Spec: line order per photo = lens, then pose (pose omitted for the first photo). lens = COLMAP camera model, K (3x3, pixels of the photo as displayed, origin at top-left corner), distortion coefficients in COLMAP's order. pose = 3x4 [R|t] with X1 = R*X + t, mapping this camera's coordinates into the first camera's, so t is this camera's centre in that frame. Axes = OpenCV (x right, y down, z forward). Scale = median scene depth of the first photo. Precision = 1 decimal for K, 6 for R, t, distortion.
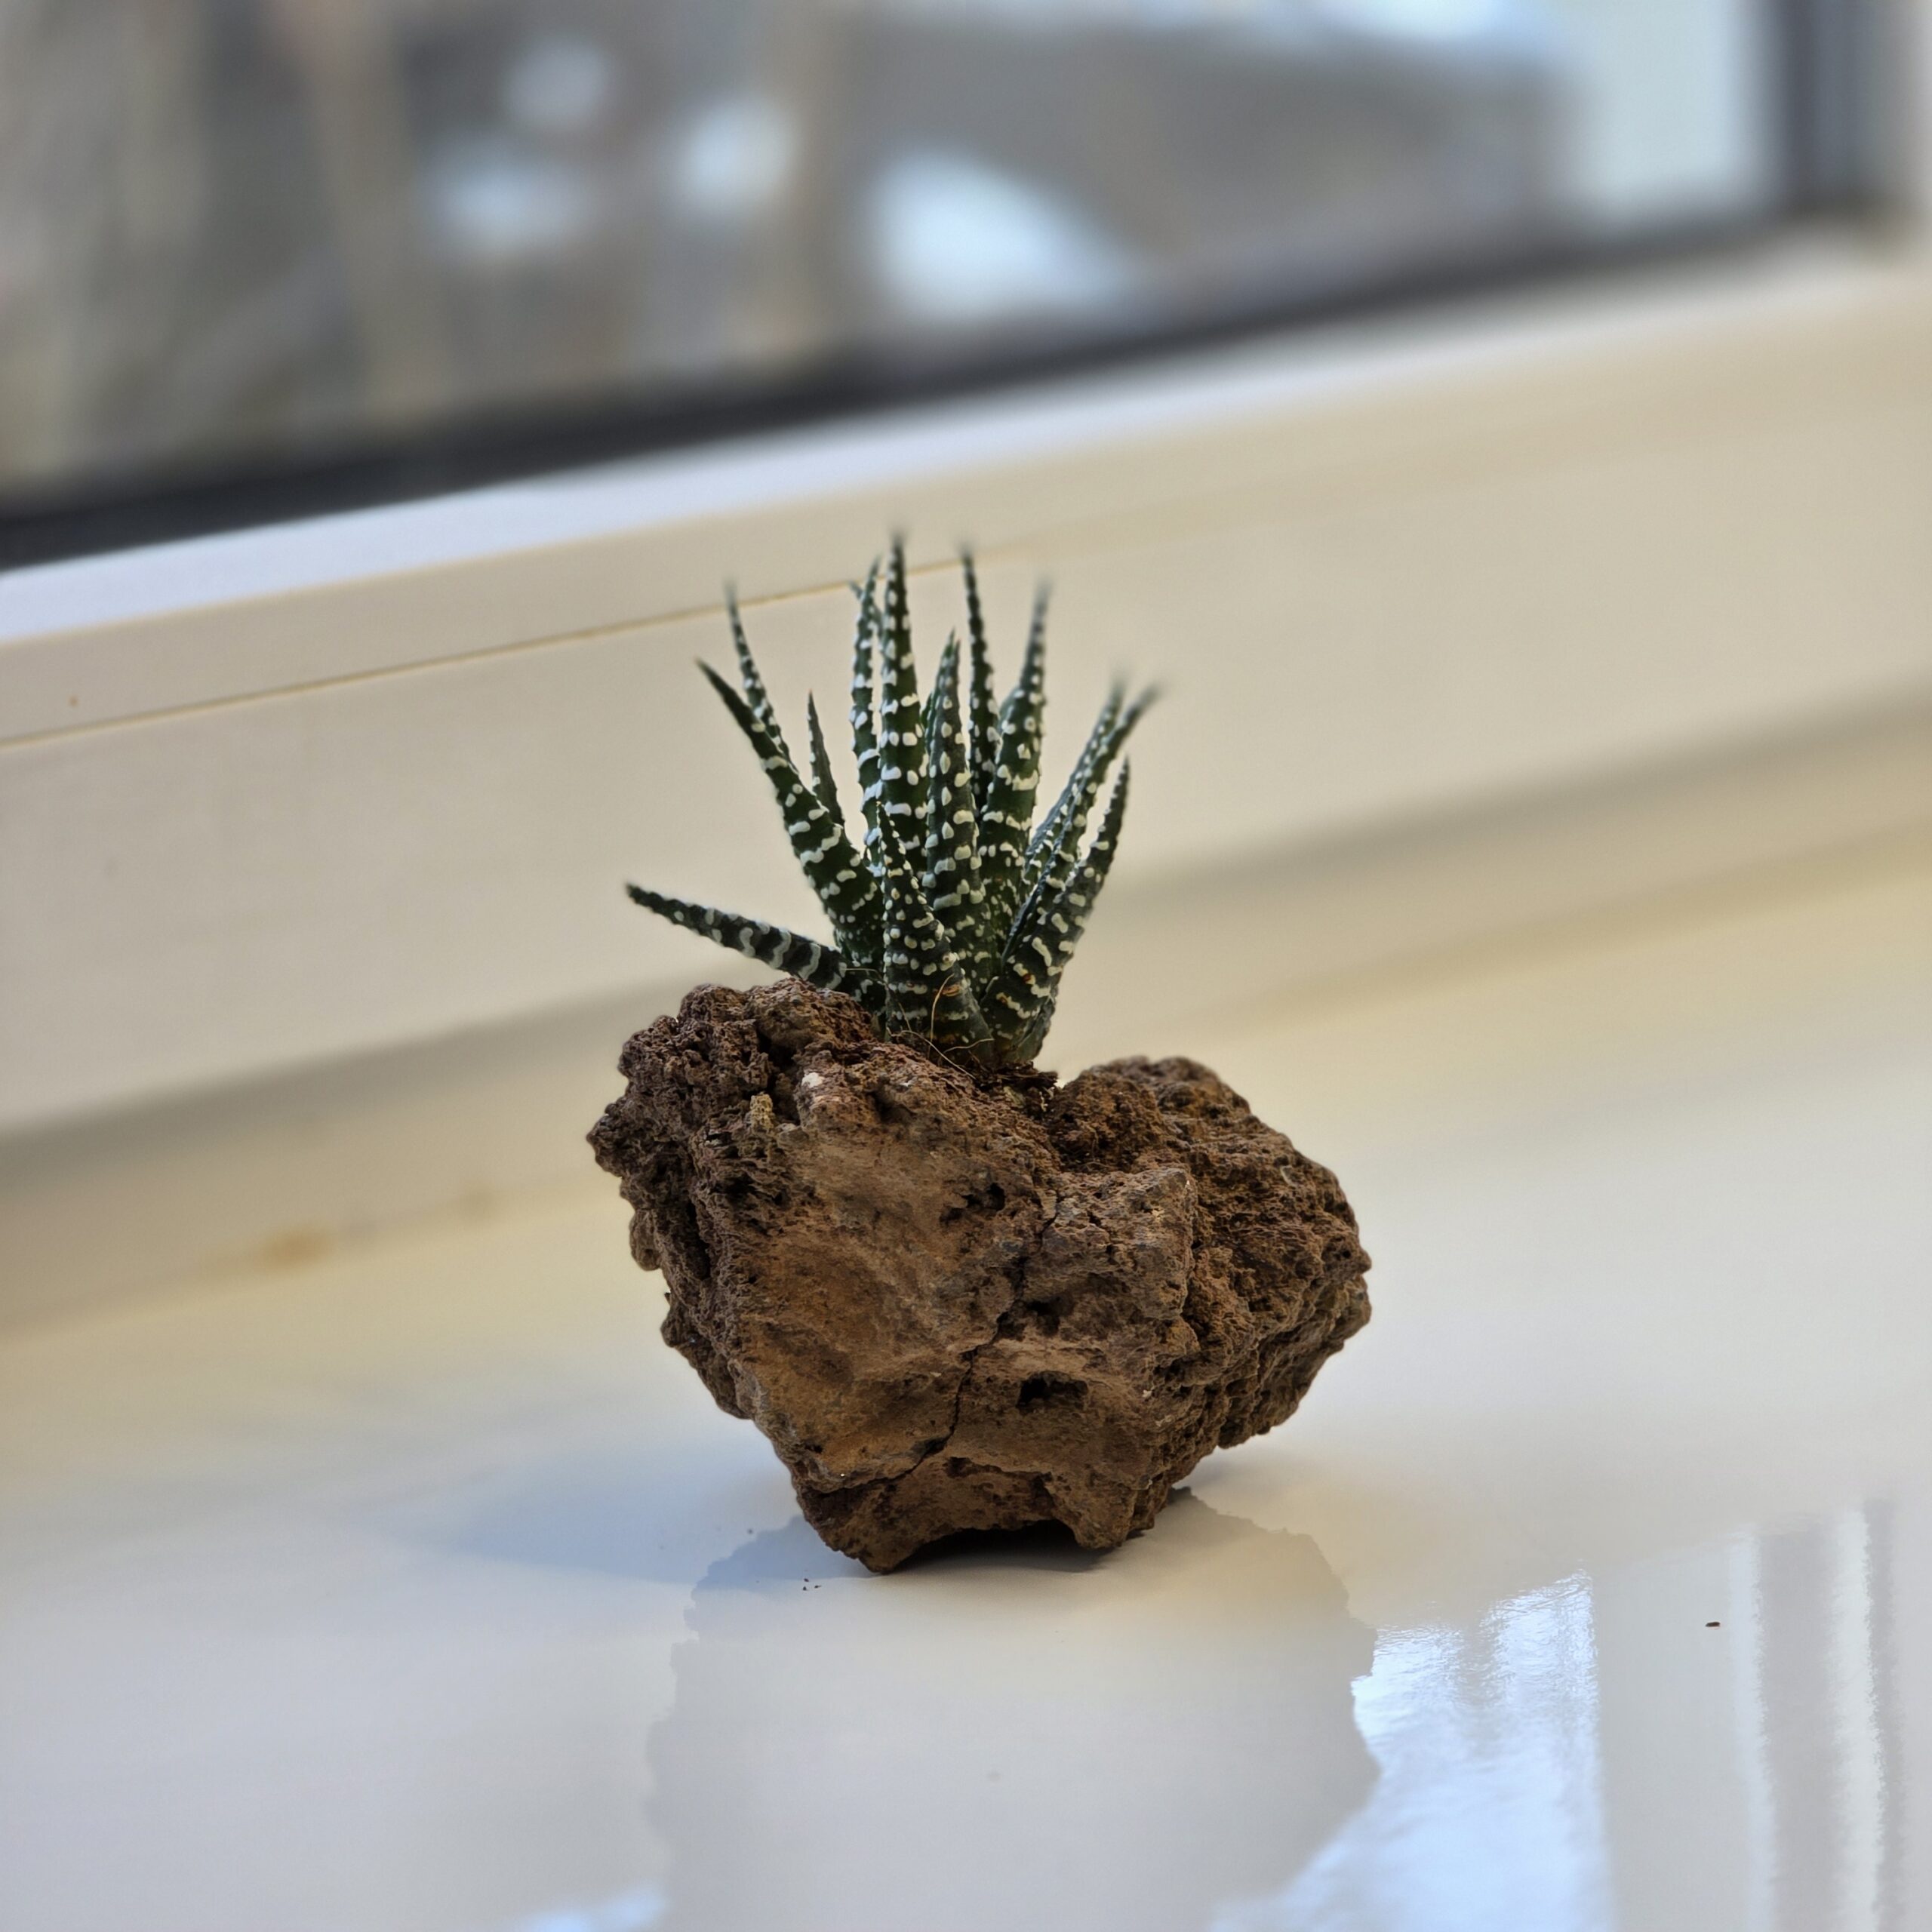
lens RADIAL K [[8751.1, 0, 966.0], [0, 8751.1, 966.0], [0, 0, 1]] dist [0.275592, -1.890579]
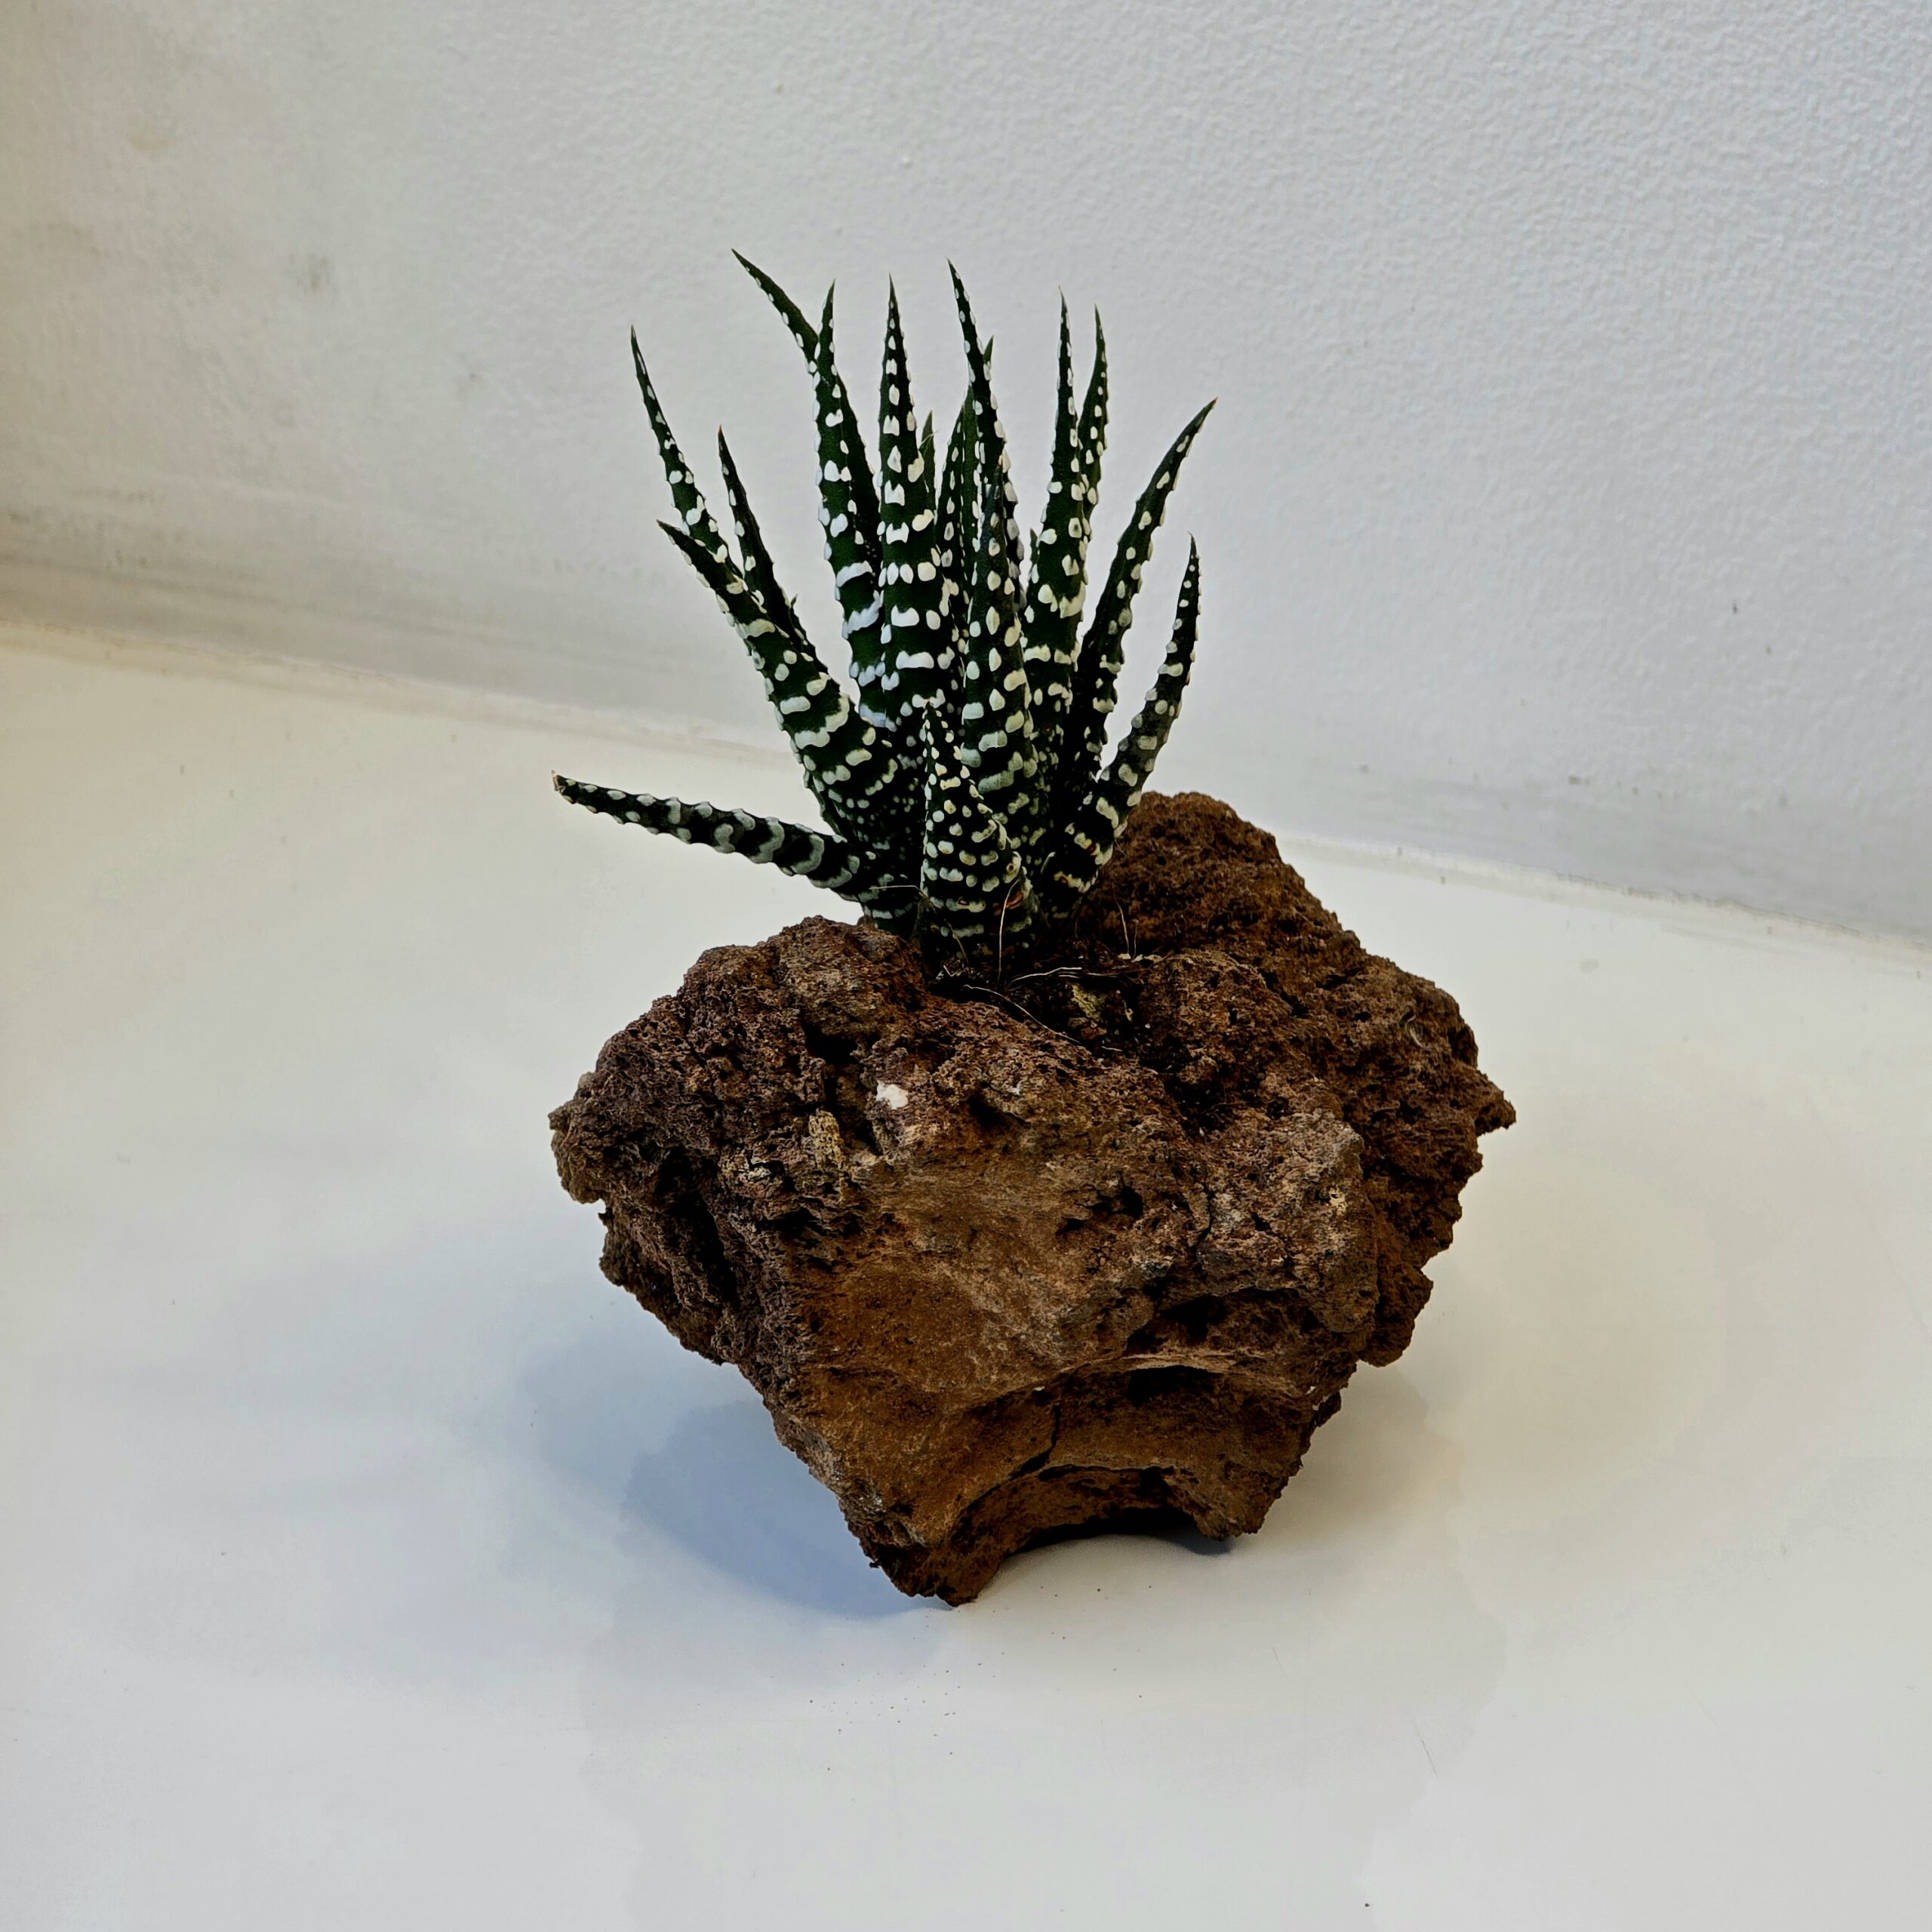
lens RADIAL K [[8751.1, 0, 966.0], [0, 8751.1, 966.0], [0, 0, 1]] dist [0.275592, -1.890579]
pose [[0.972453, -0.125975, 0.196128, -0.158429], [0.055355, 0.942122, 0.330670, -0.247936], [-0.226433, -0.310704, 0.923142, 0.293553]]
